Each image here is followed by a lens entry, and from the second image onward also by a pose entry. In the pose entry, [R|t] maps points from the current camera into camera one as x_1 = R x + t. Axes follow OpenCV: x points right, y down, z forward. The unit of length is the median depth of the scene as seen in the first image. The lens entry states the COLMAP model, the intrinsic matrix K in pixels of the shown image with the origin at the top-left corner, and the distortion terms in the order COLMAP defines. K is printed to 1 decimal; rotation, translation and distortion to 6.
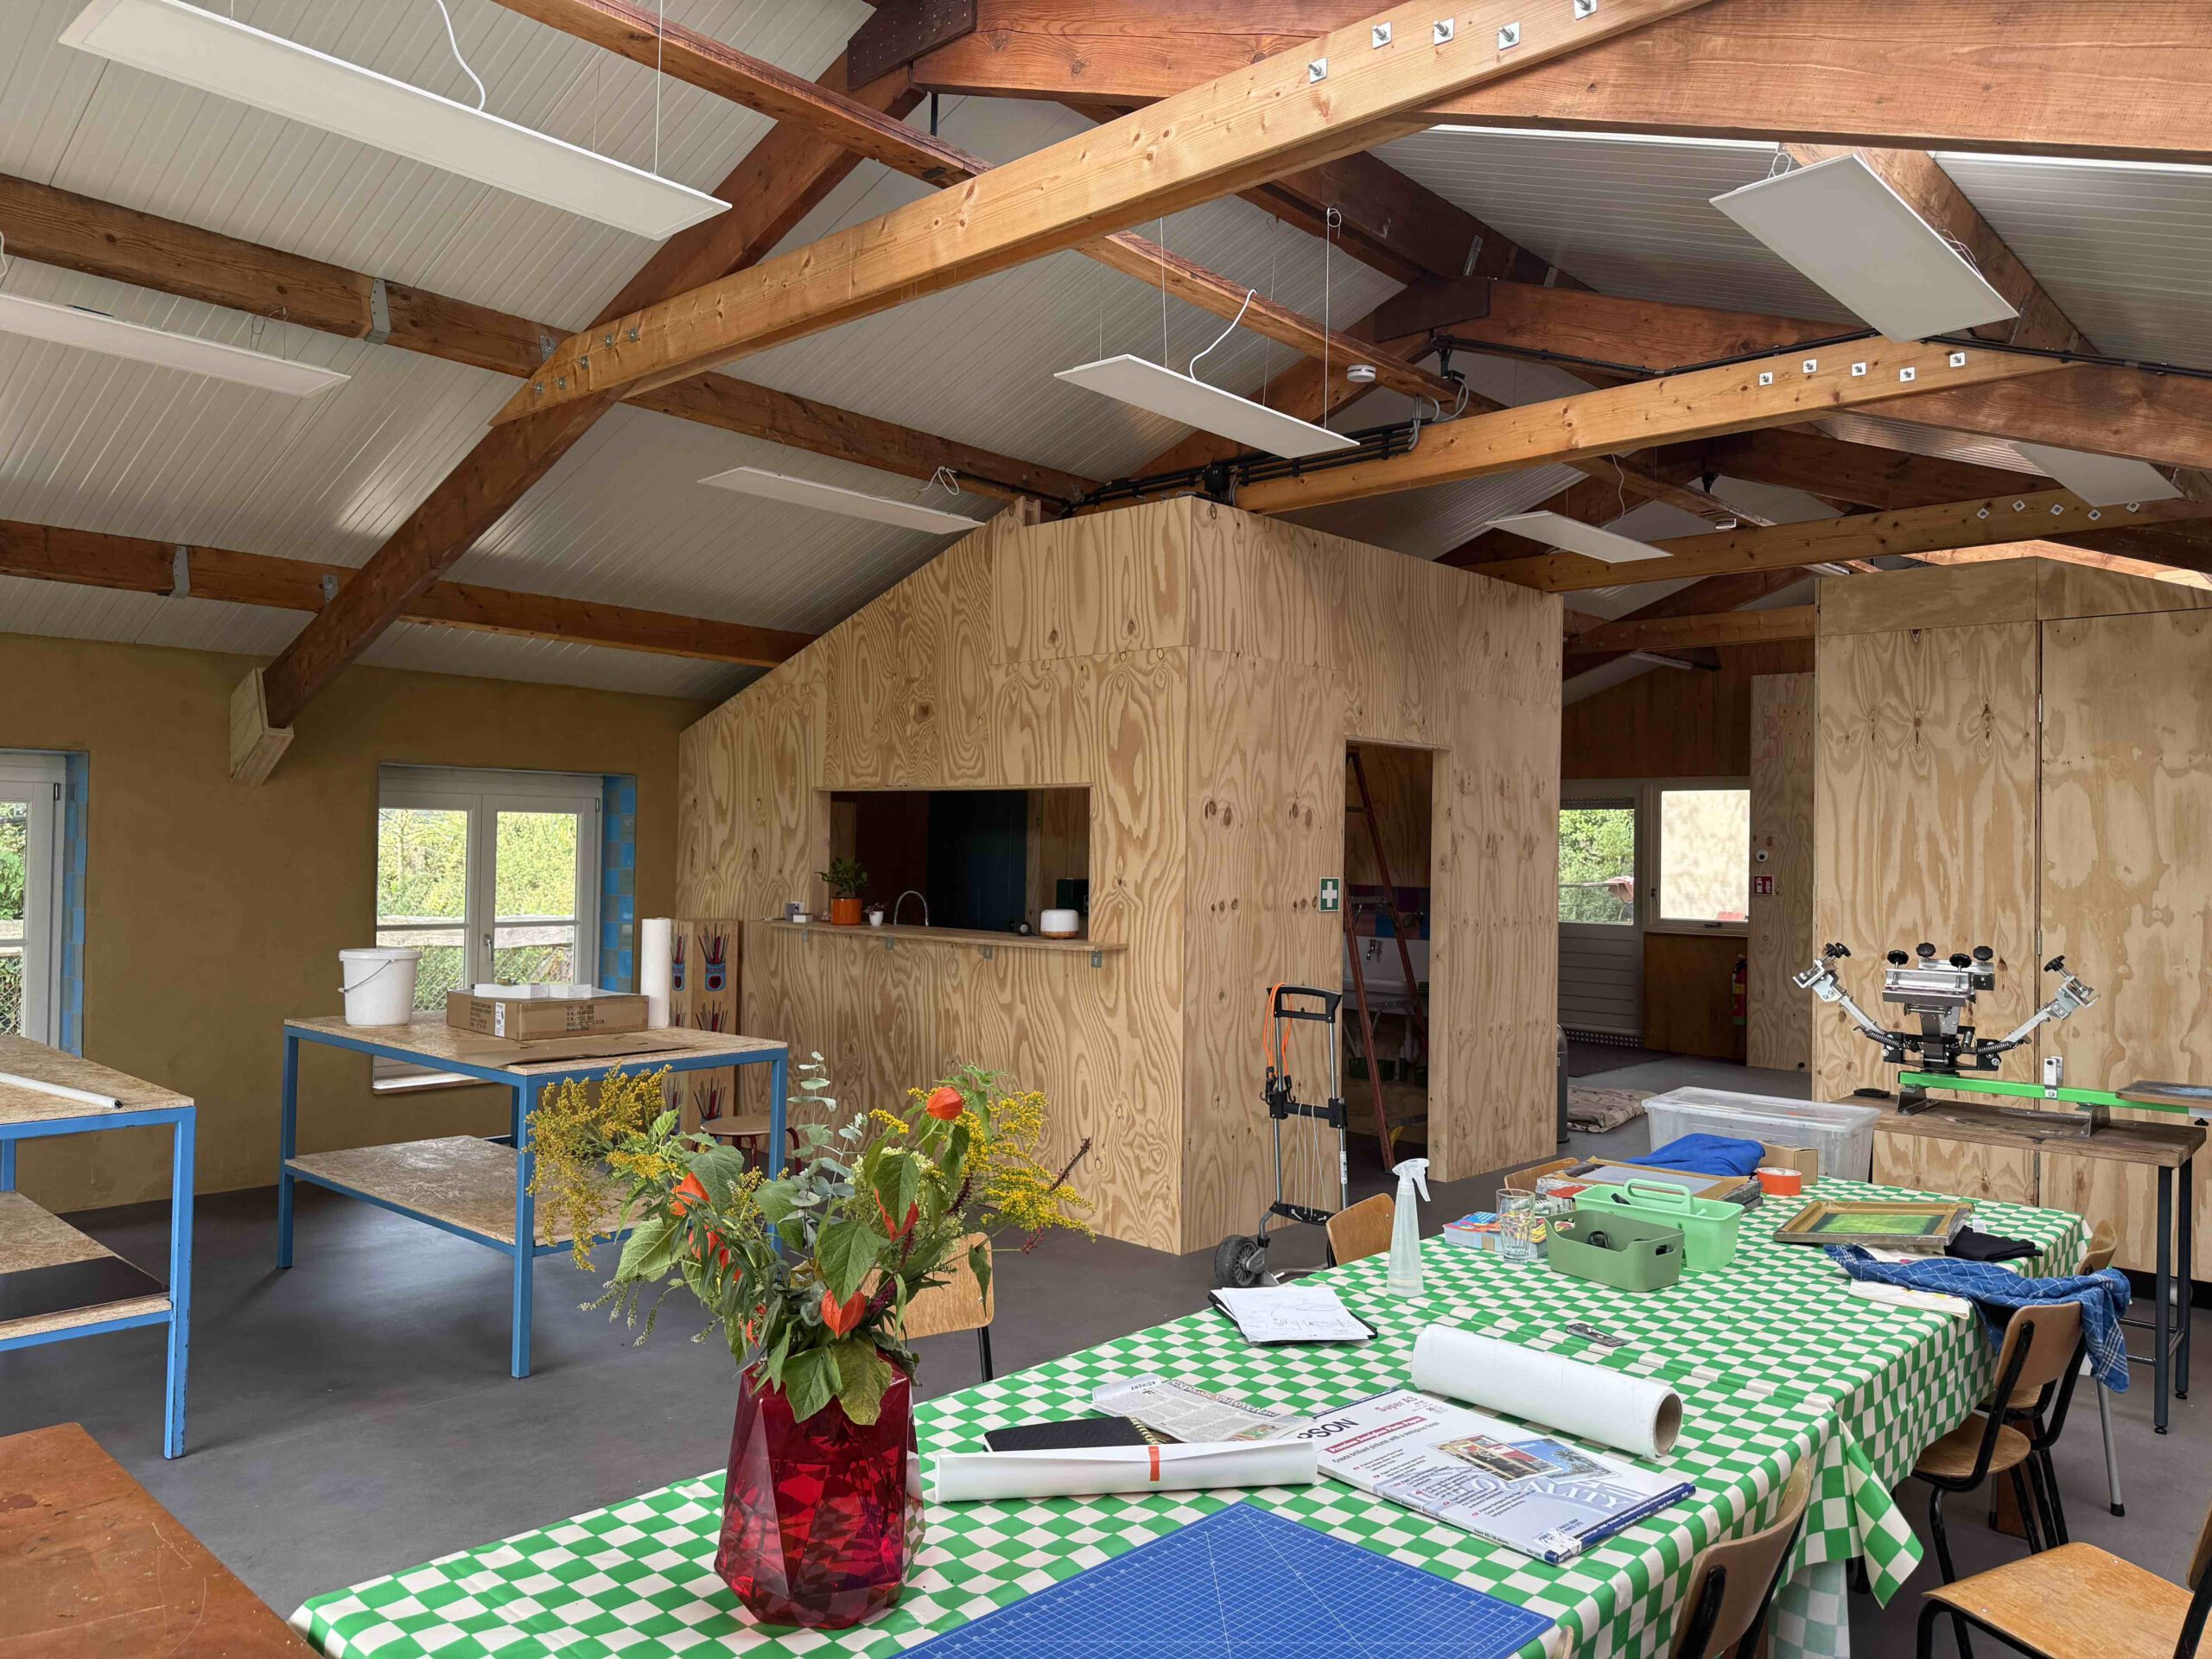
lens RADIAL K [[1565.2, 0, 1106.0], [0, 1565.2, 829.5], [0, 0, 1]] dist [0.161164, -0.331974]
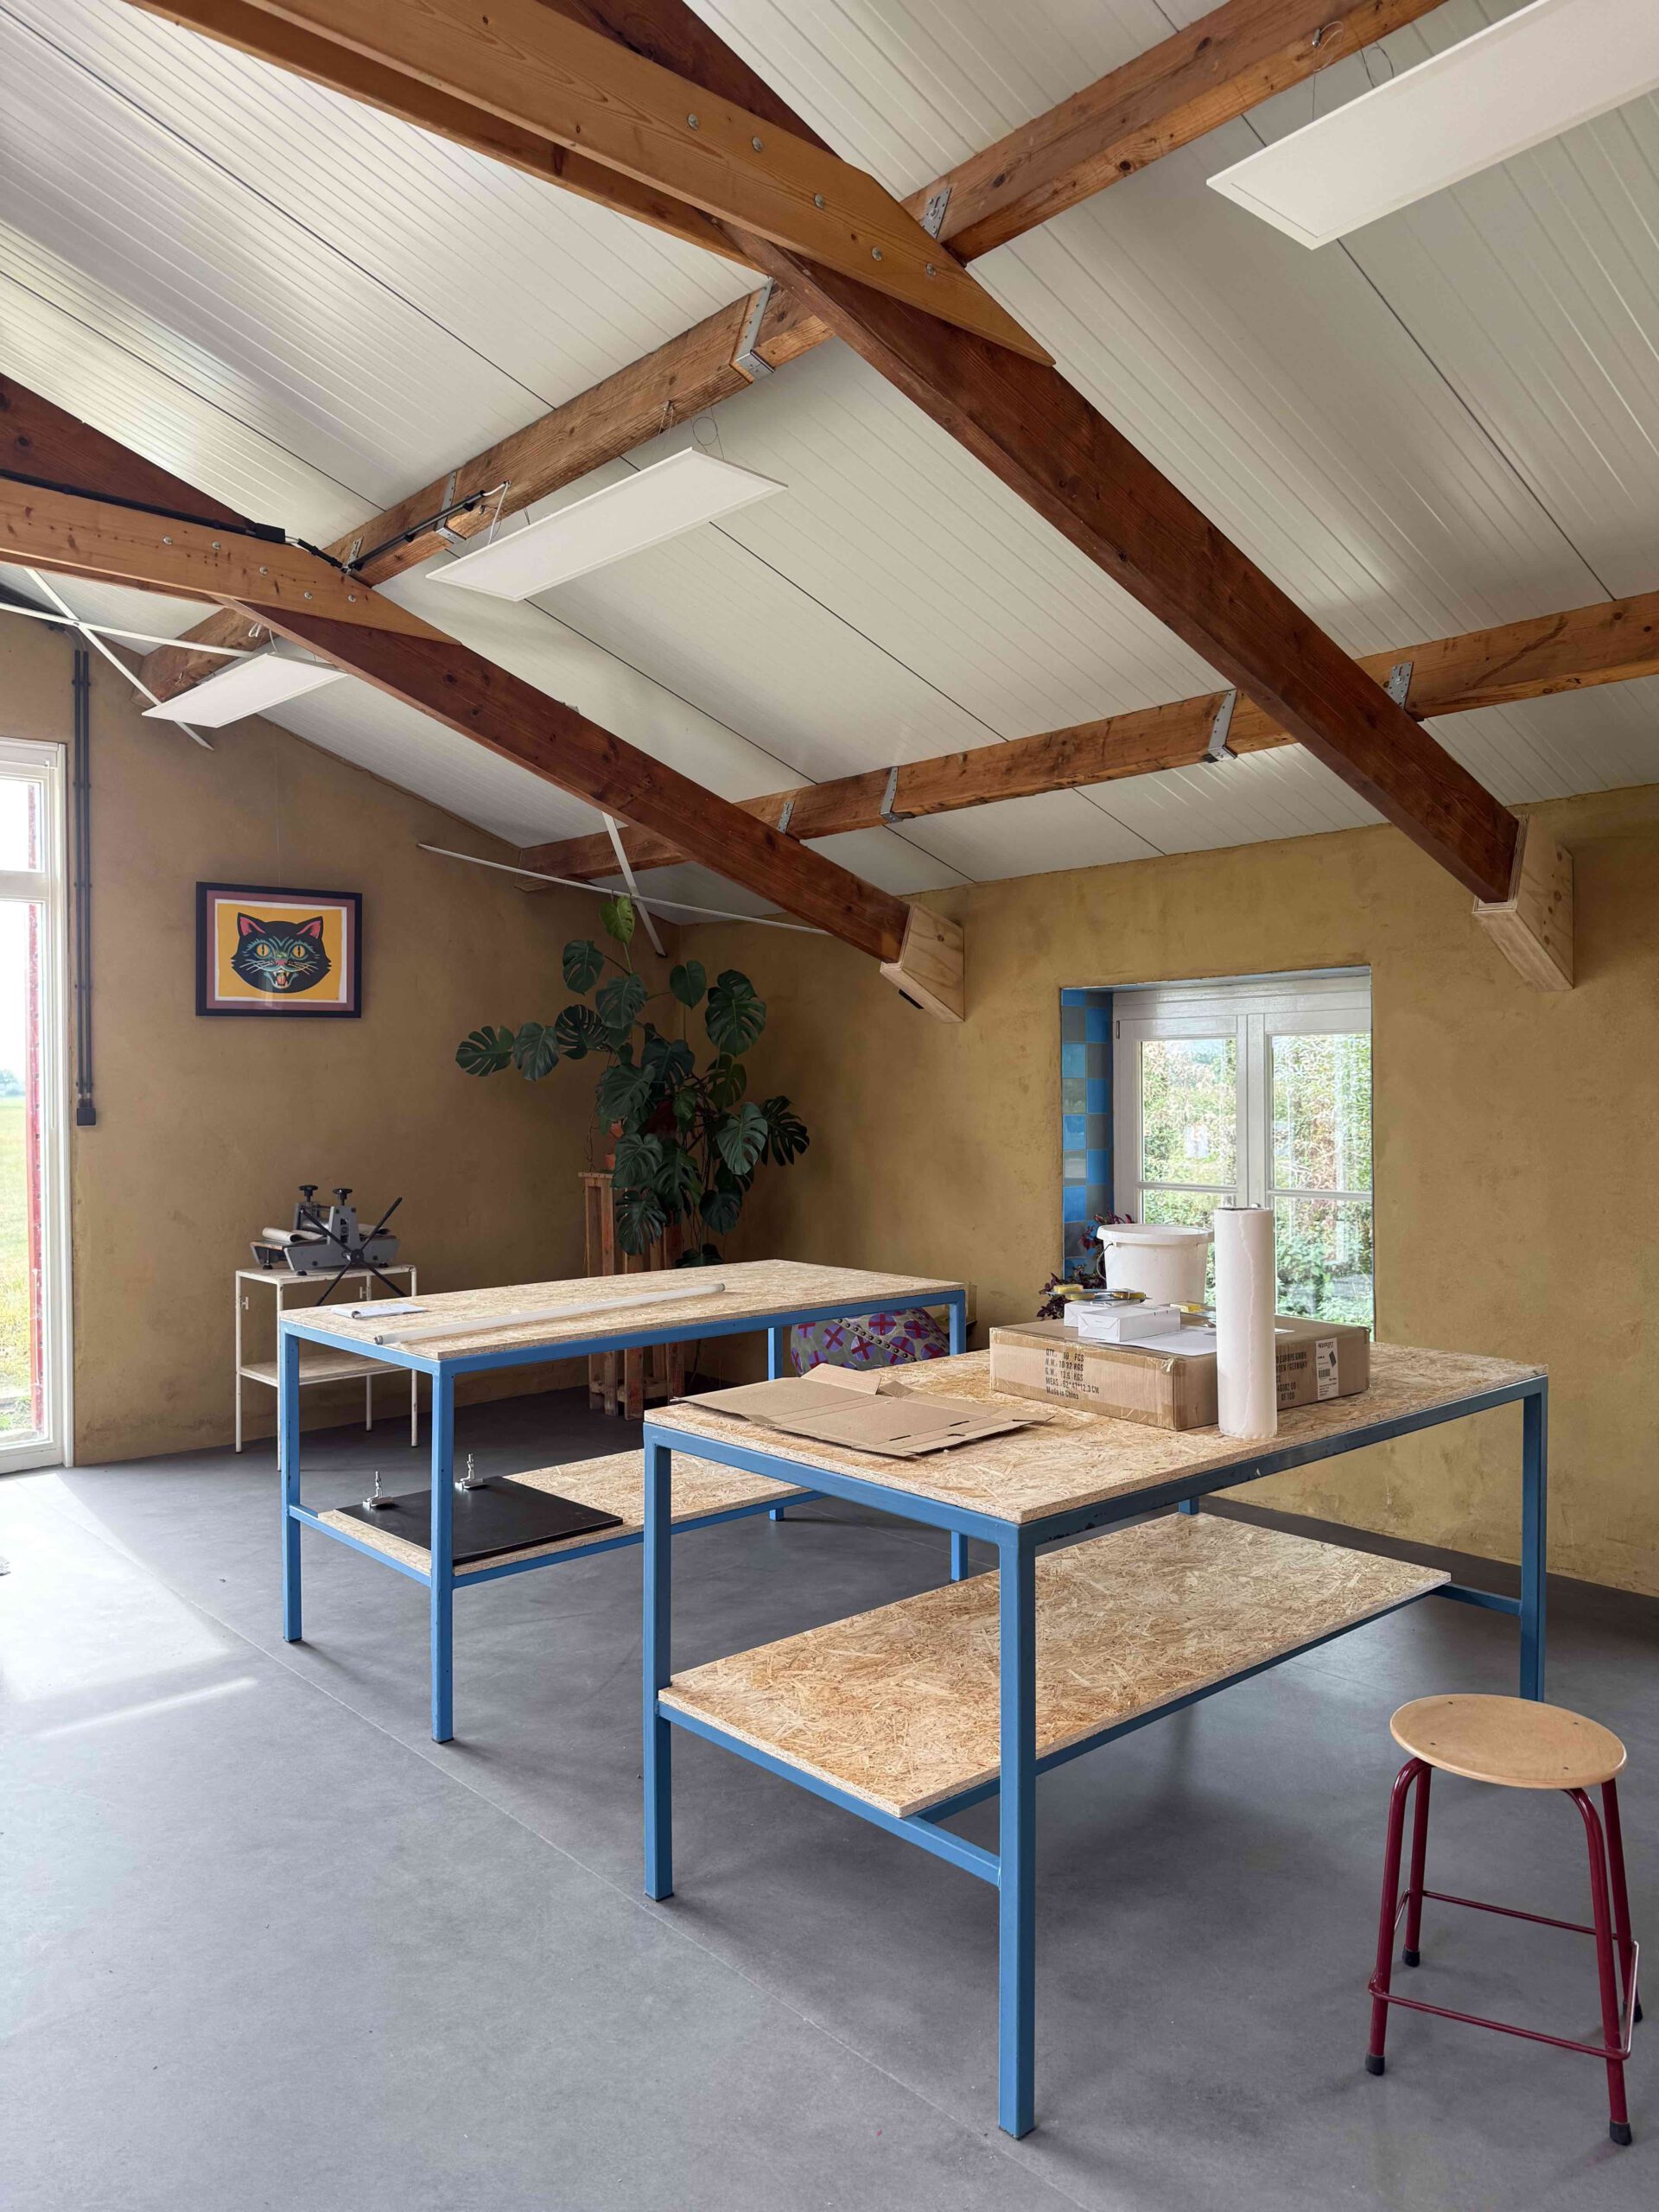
lens RADIAL K [[1579.9, 0, 829.5], [0, 1579.9, 1106.0], [0, 0, 1]] dist [-0.002339, -0.001697]
pose [[-0.111223, -0.002625, -0.993792, 0.175146], [0.013264, 0.999904, -0.004126, 0.022614], [0.993707, -0.013640, -0.111178, 0.795000]]
